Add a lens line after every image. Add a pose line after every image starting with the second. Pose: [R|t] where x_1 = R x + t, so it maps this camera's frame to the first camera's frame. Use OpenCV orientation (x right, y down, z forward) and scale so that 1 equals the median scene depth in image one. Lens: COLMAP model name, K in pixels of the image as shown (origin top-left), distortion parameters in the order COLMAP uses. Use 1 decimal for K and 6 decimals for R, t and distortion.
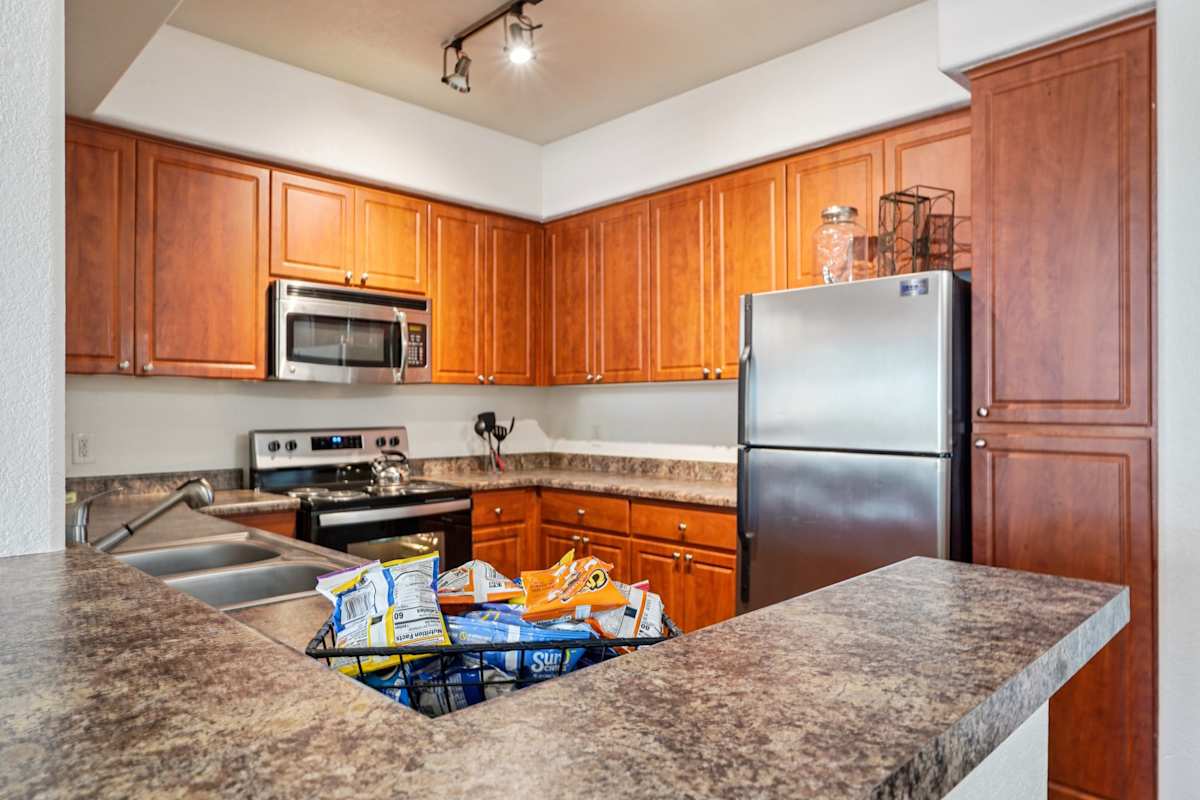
lens RADIAL K [[744.6, 0, 598.6], [0, 744.6, 402.5], [0, 0, 1]] dist [0.007260, 0.000367]
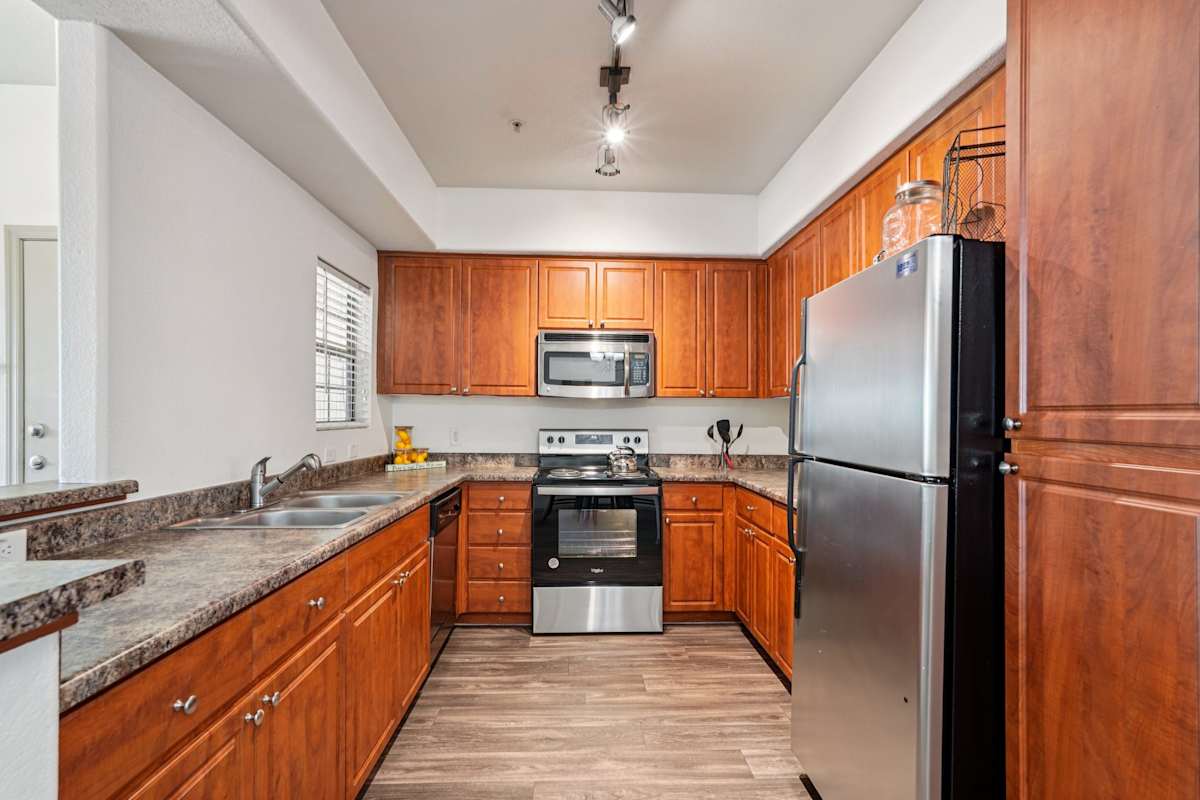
lens RADIAL K [[543.5, 0, 601.0], [0, 543.5, 402.3], [0, 0, 1]] dist [0.000711, 0.000709]
pose [[0.746012, -0.009812, -0.665860, 0.361087], [-0.003983, 0.999808, -0.019196, 0.002639], [0.665920, 0.016973, 0.745830, 0.227112]]
